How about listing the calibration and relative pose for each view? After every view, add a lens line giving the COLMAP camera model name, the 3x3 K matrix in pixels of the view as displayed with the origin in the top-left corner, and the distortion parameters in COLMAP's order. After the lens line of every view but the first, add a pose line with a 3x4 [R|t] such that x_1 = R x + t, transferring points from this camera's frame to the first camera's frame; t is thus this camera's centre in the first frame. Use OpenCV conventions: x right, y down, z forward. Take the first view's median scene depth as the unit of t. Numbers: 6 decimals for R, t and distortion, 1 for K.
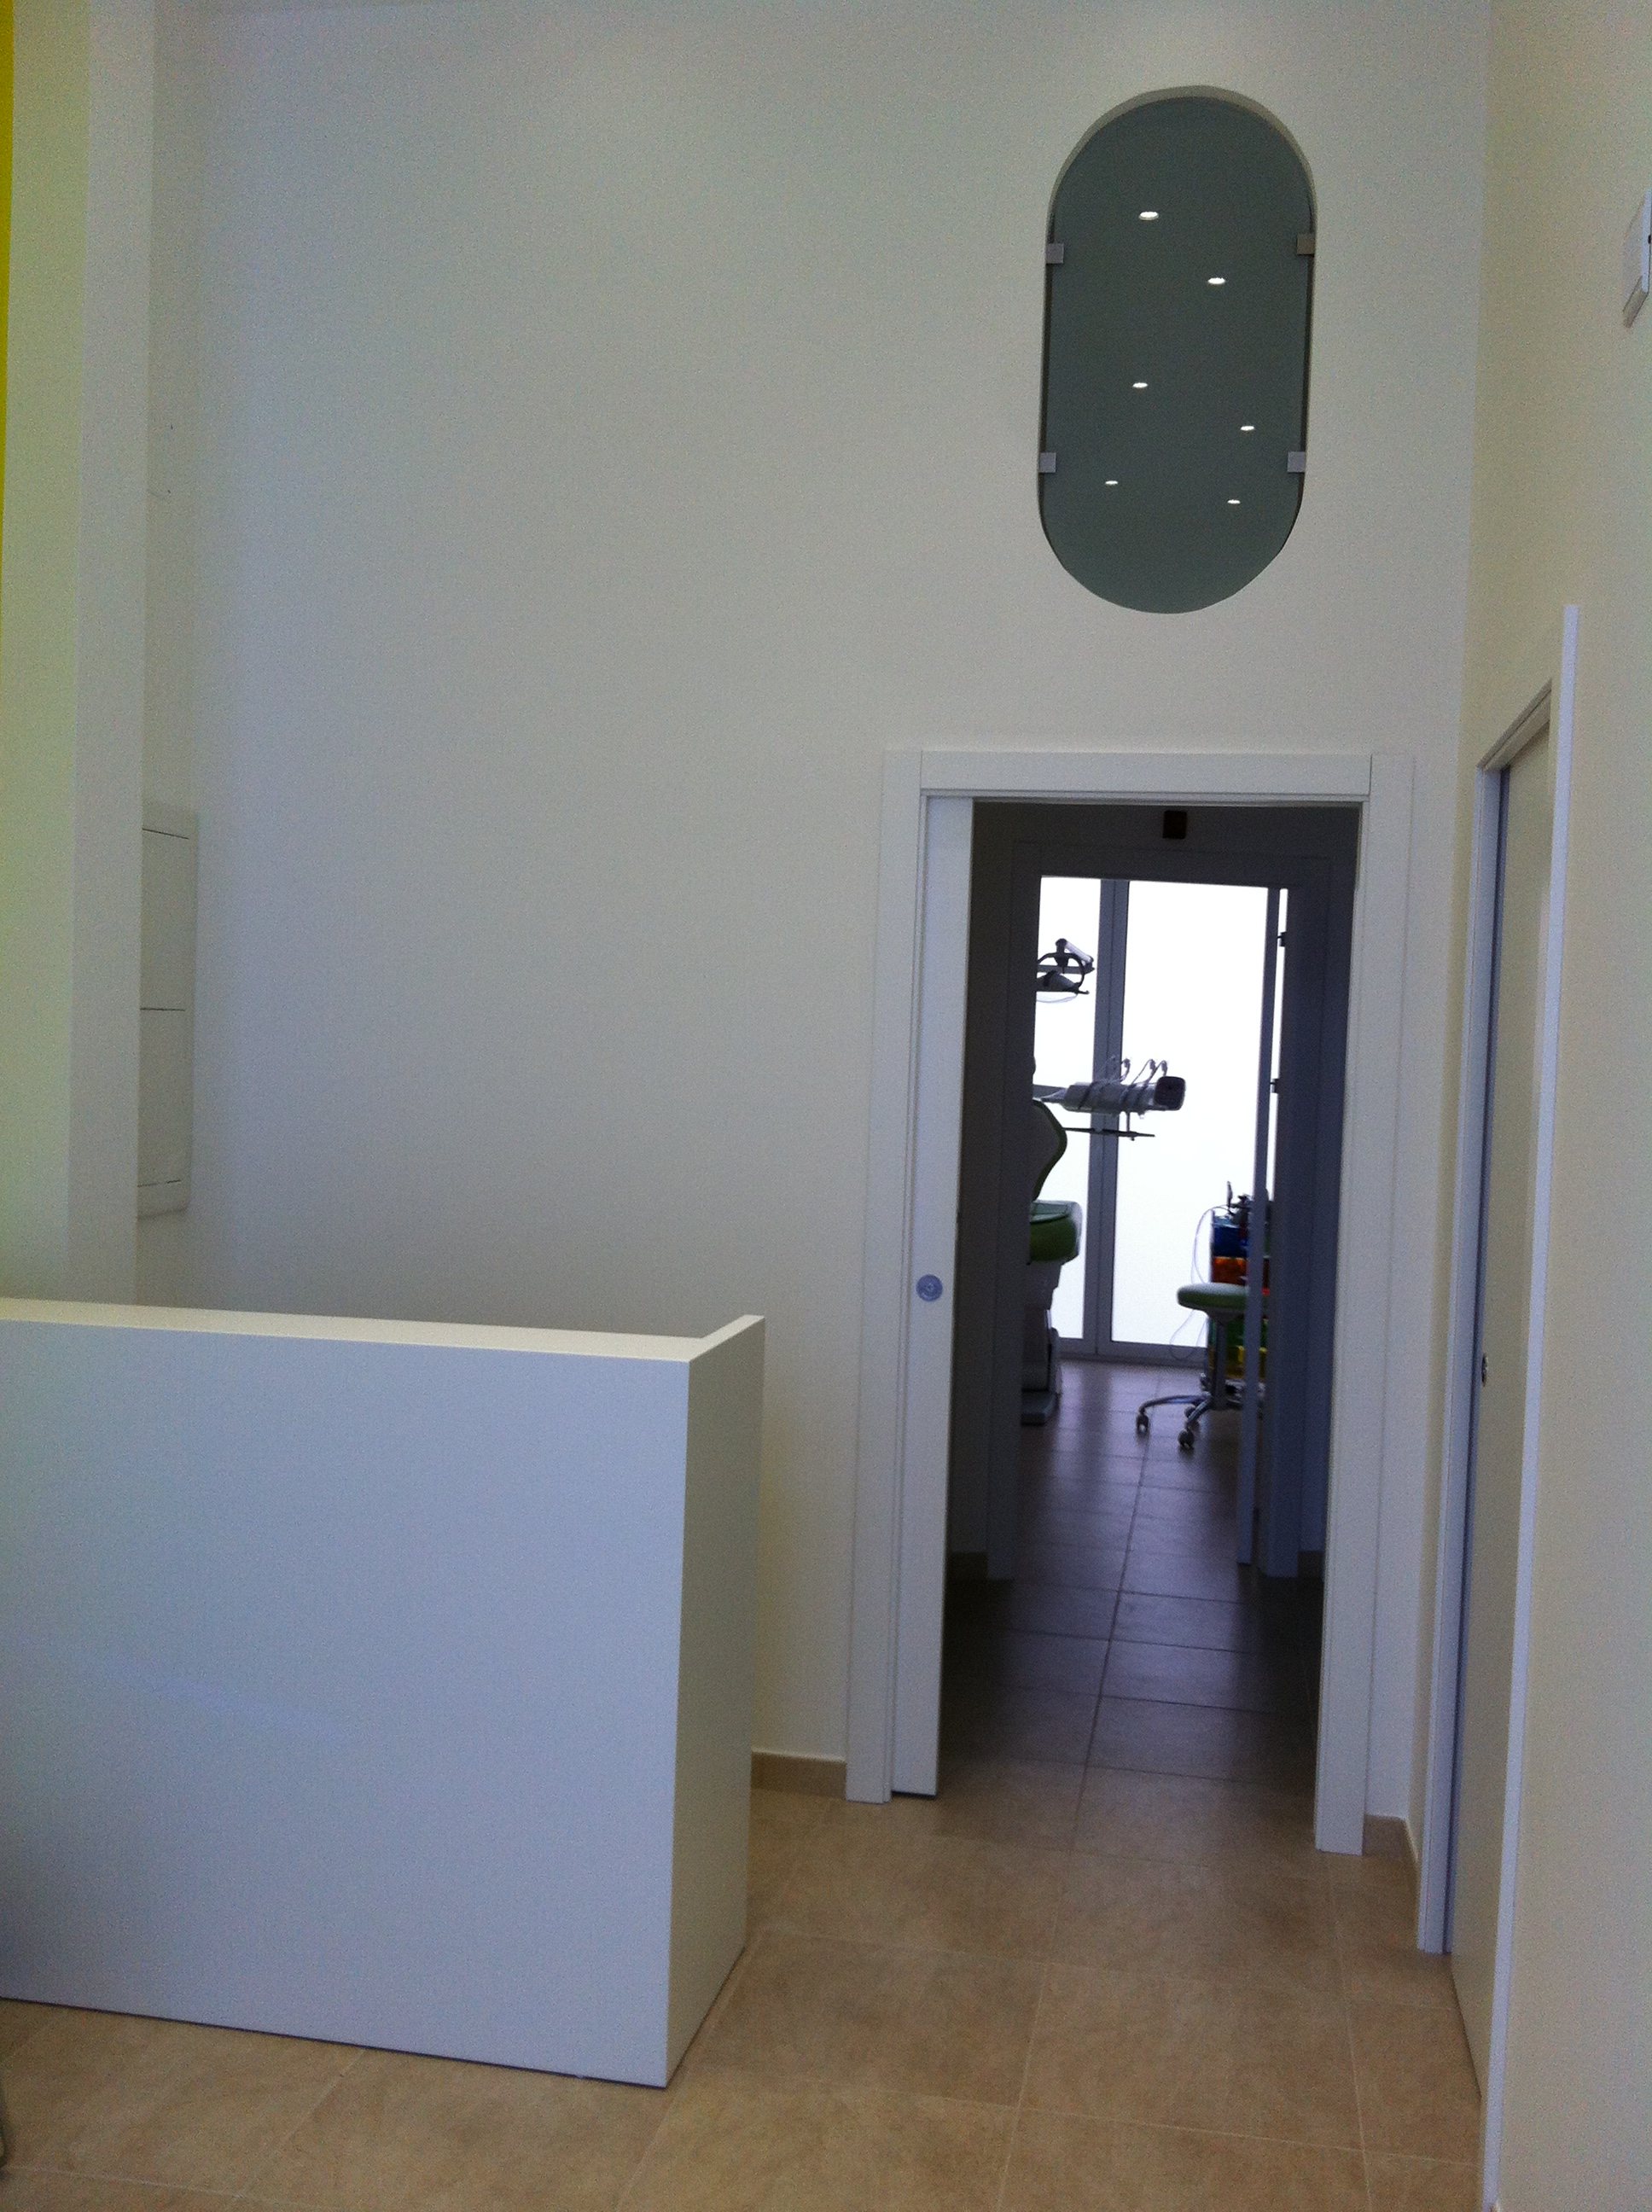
lens RADIAL K [[2168.8, 0, 645.0], [0, 2168.8, 1113.5], [0, 0, 1]] dist [0.020030, -0.223034]
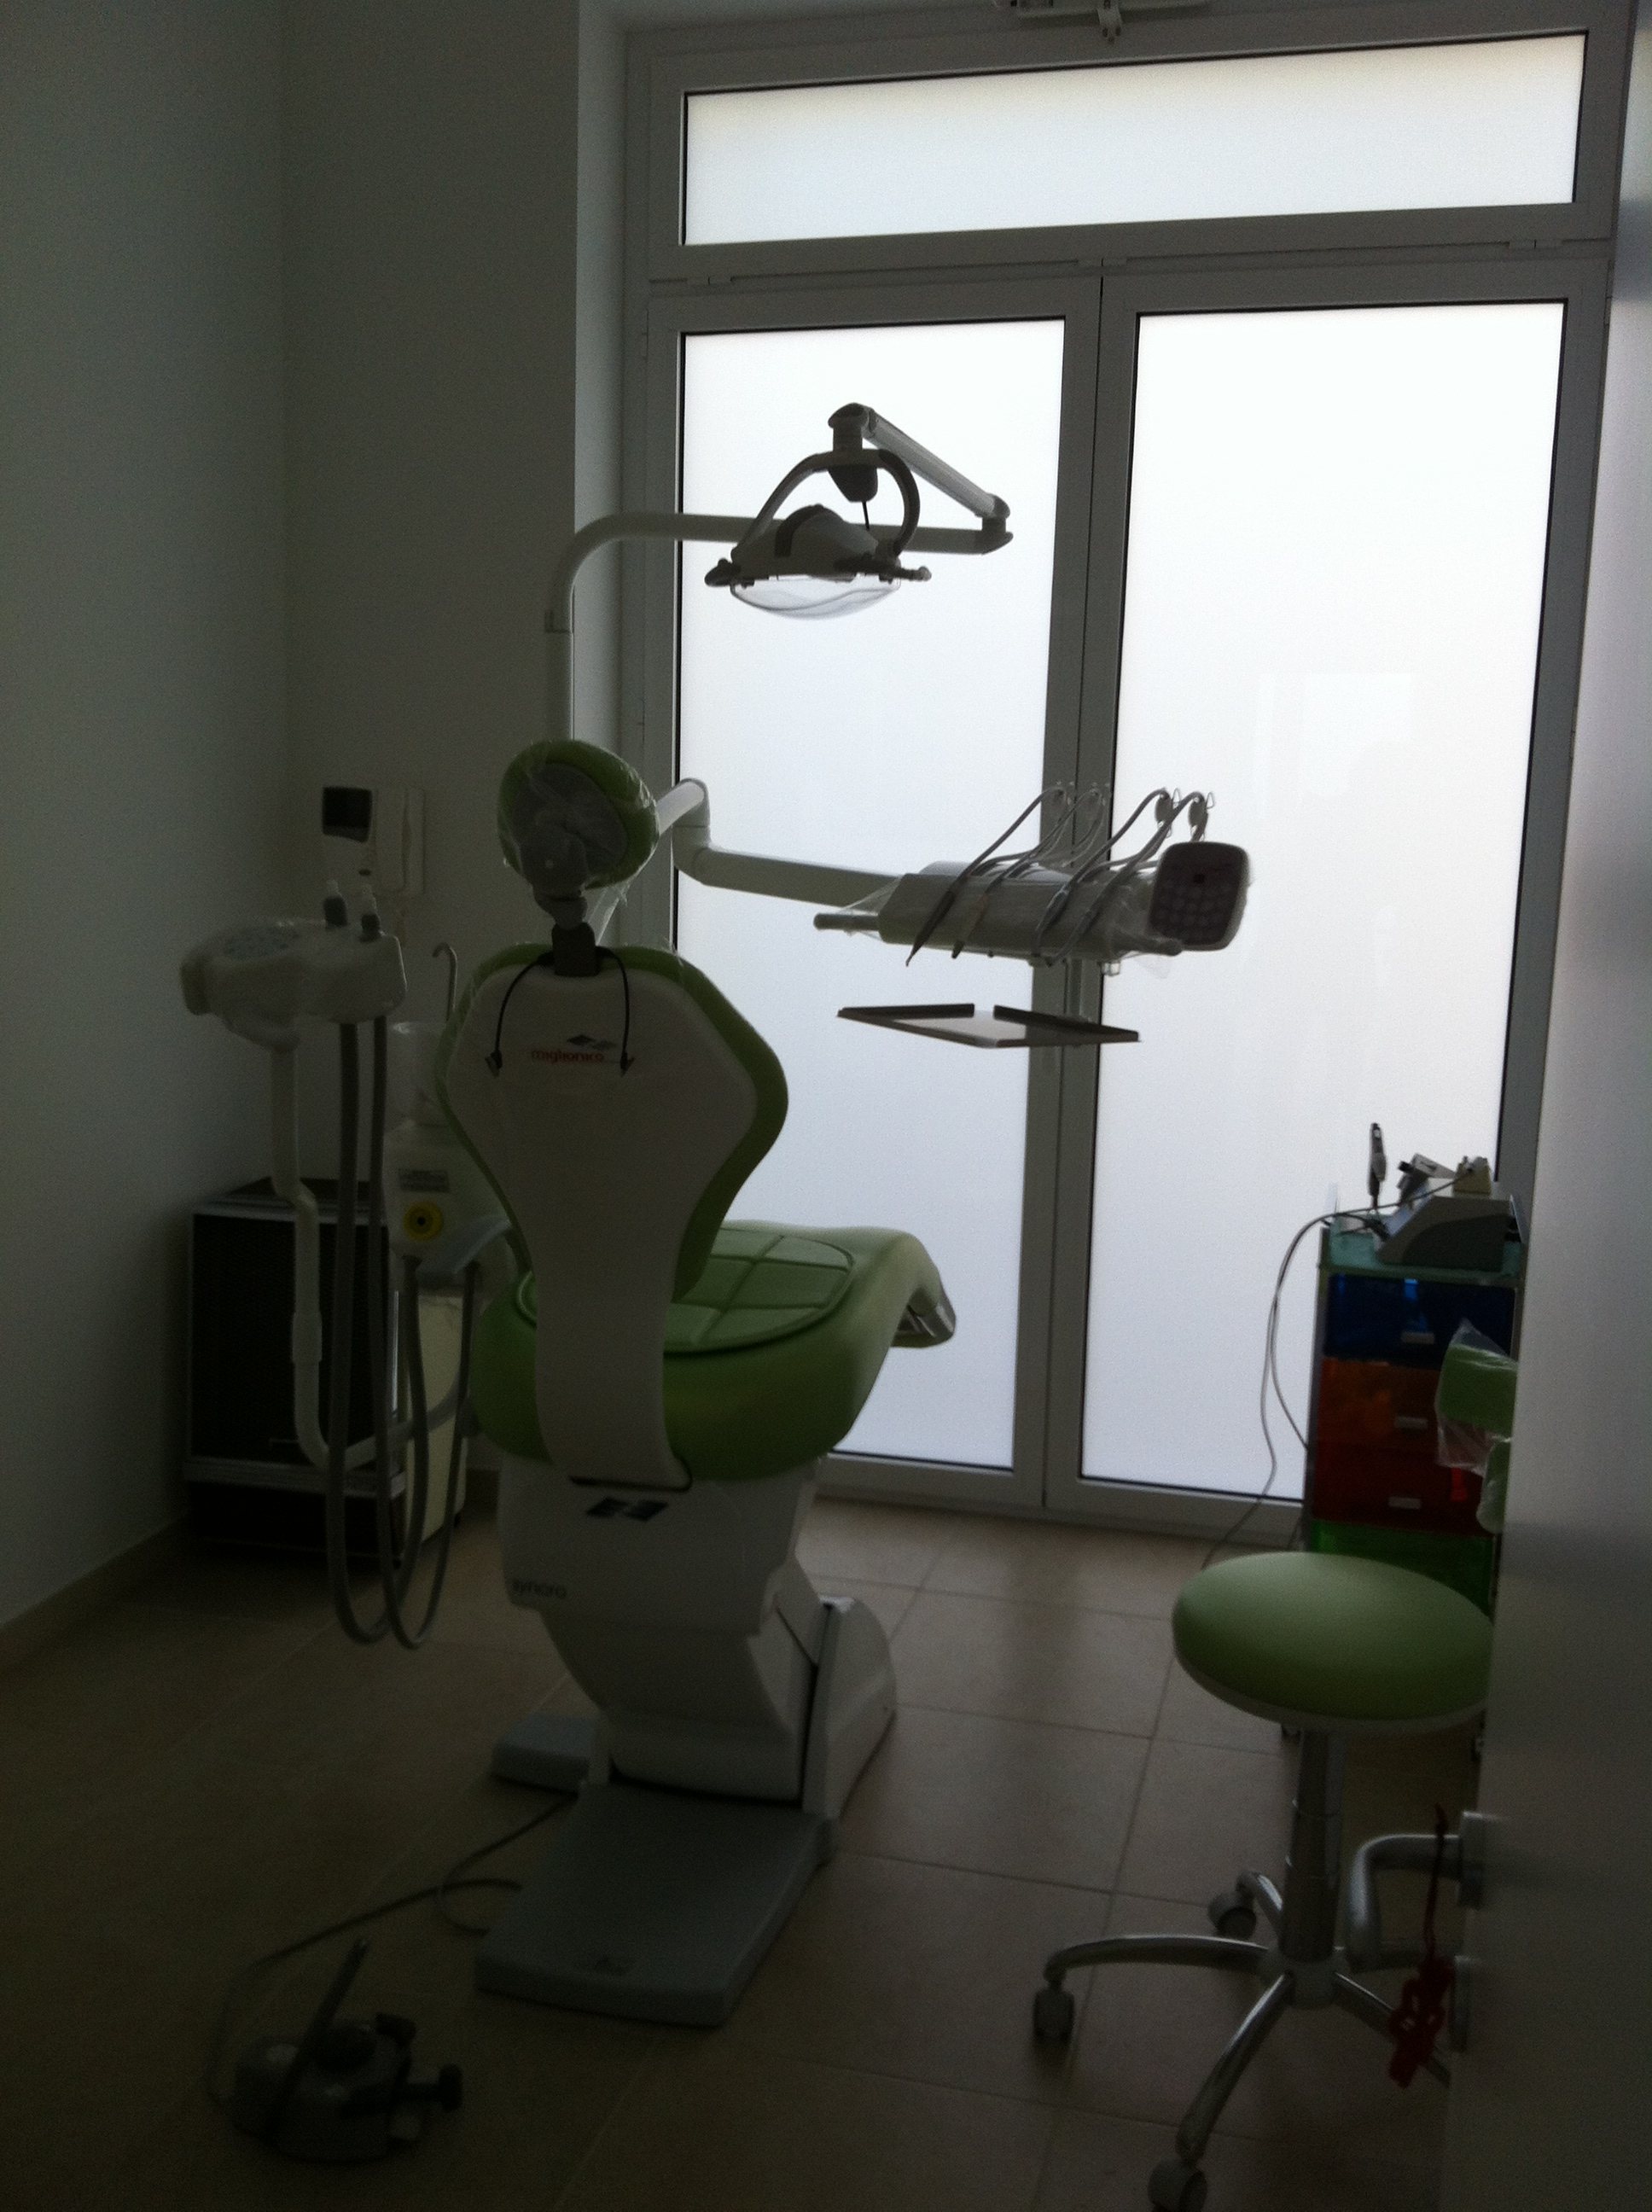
lens RADIAL K [[2202.5, 0, 646.5], [0, 2202.5, 1132.3], [0, 0, 1]] dist [-0.004629, -0.031816]
pose [[0.997328, -0.008400, -0.072570, 0.196197], [0.017680, 0.991592, 0.128192, -0.019339], [0.070883, -0.129133, 0.989091, 0.709471]]
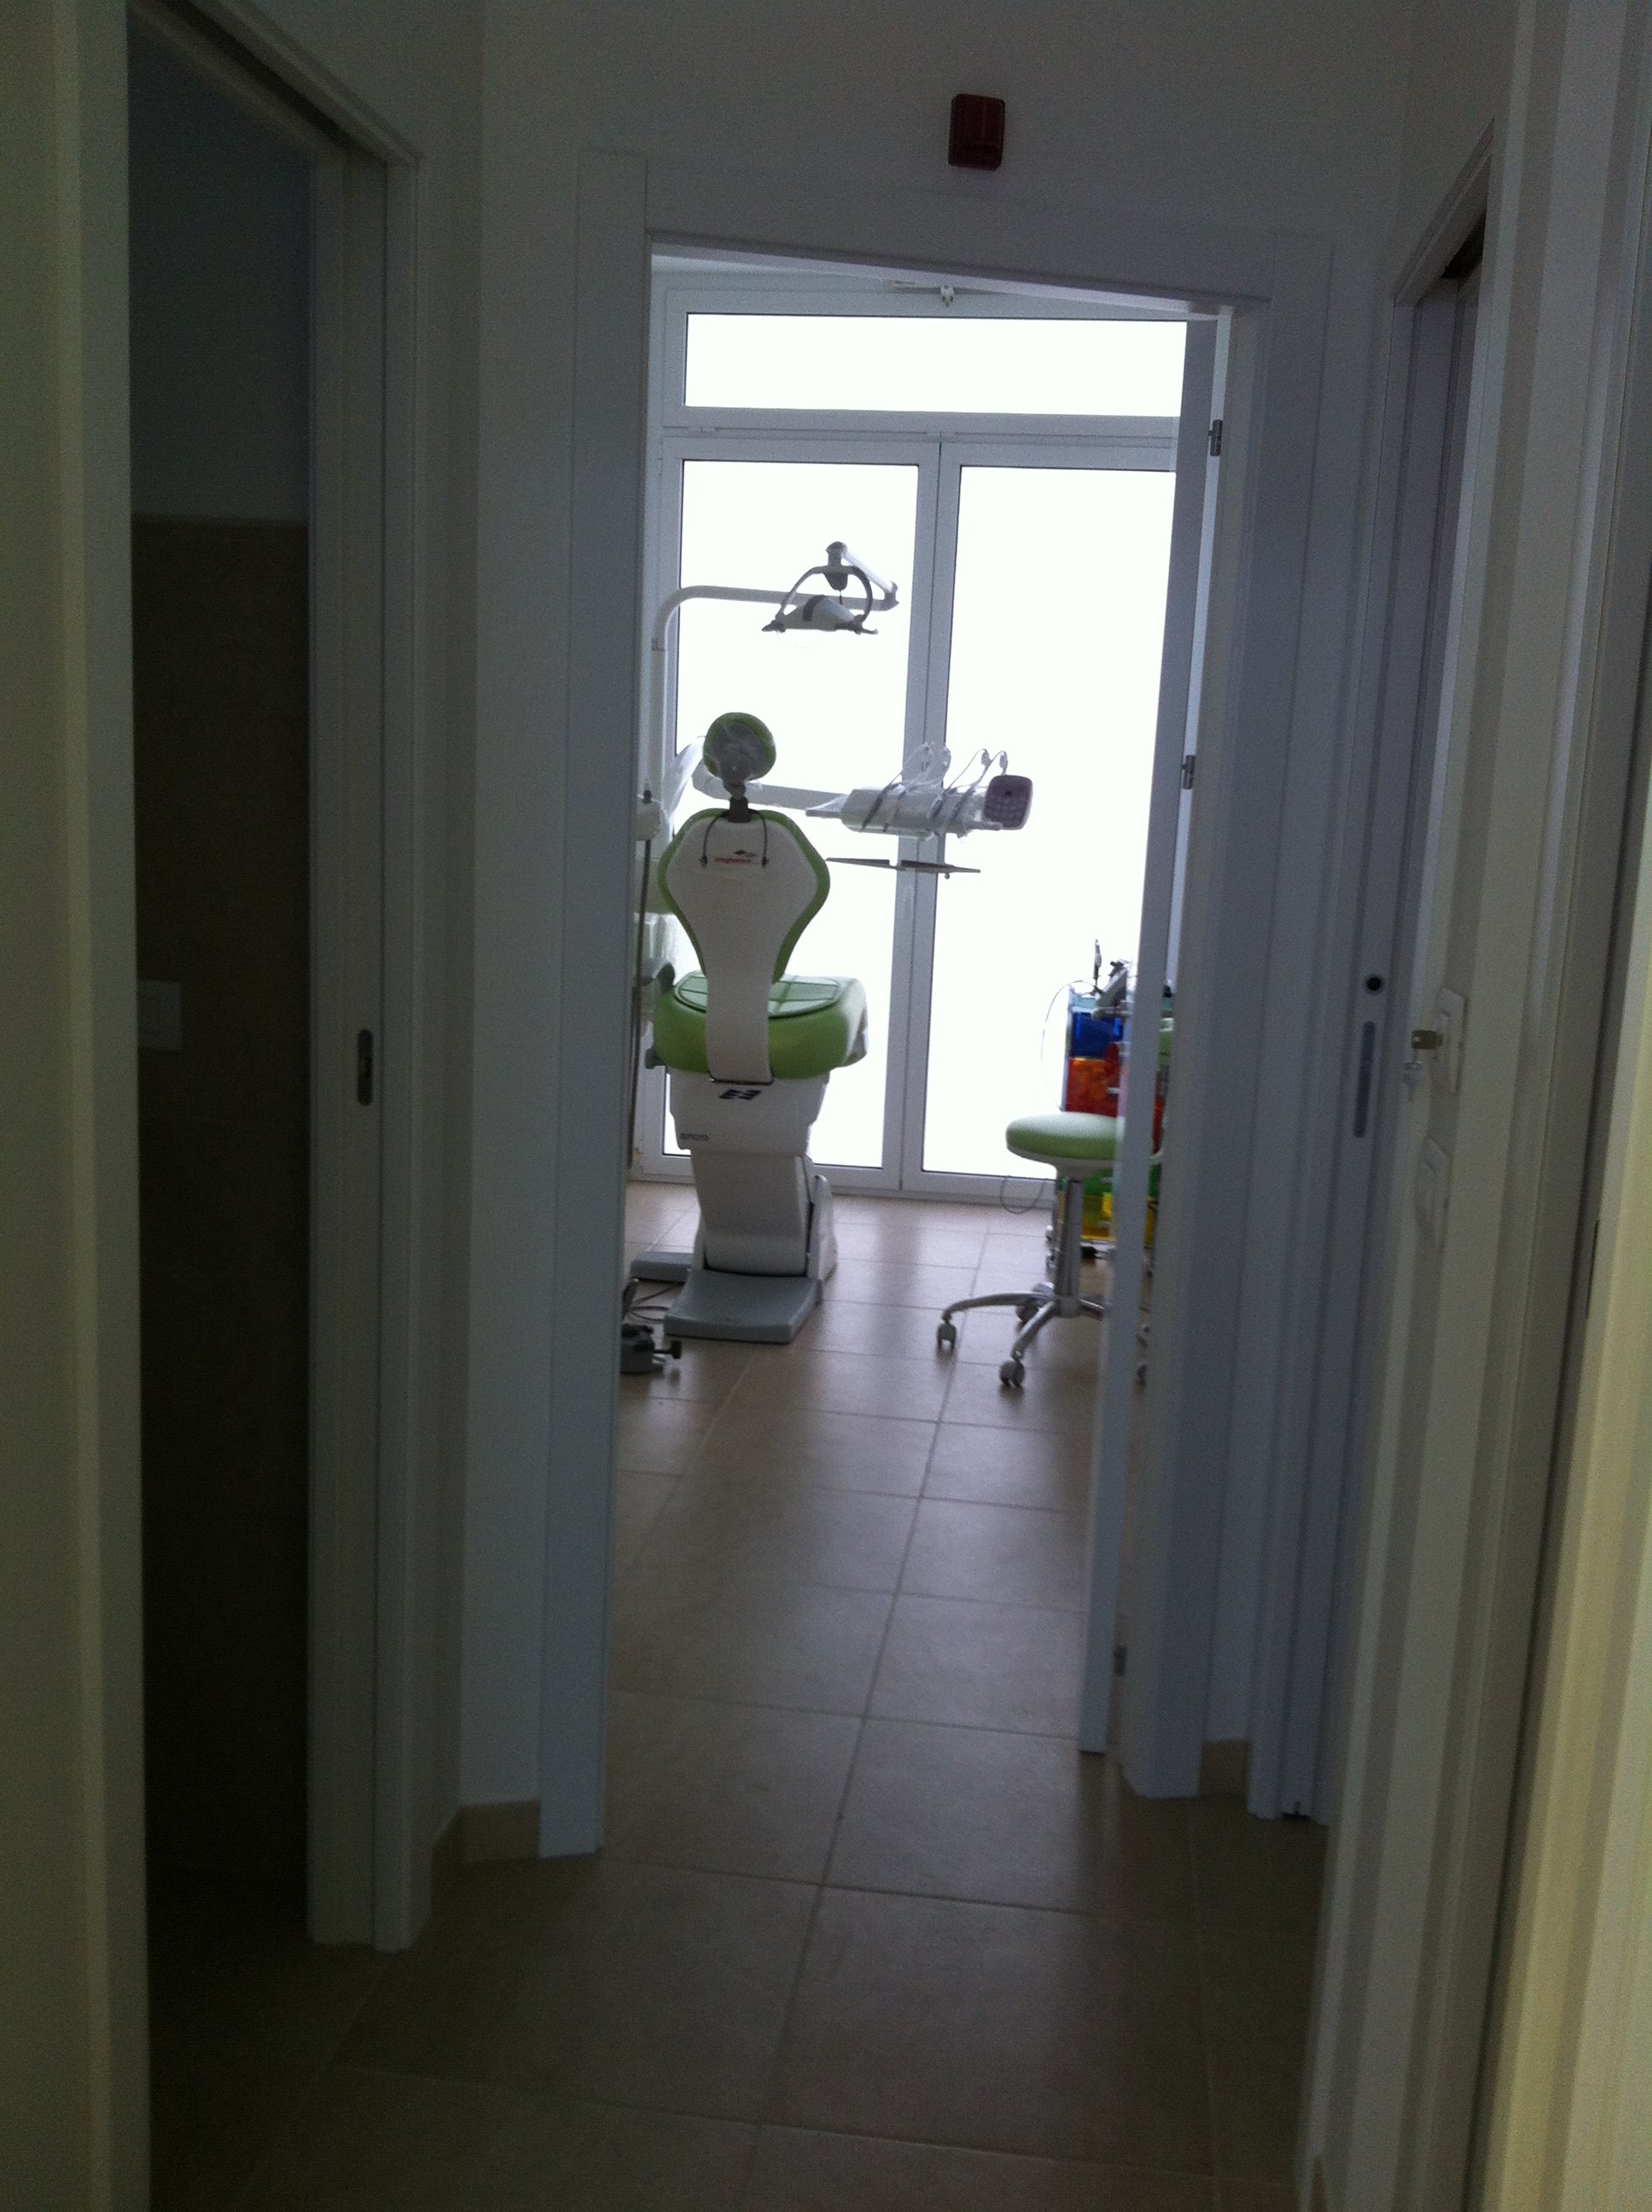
lens RADIAL K [[2257.0, 0, 683.3], [0, 2257.0, 1208.9], [0, 0, 1]] dist [0.004795, -0.003609]
pose [[0.996950, -0.010320, 0.077363, 0.103466], [-0.002733, 0.985996, 0.166745, -0.002209], [-0.078000, -0.166448, 0.982960, 0.370955]]
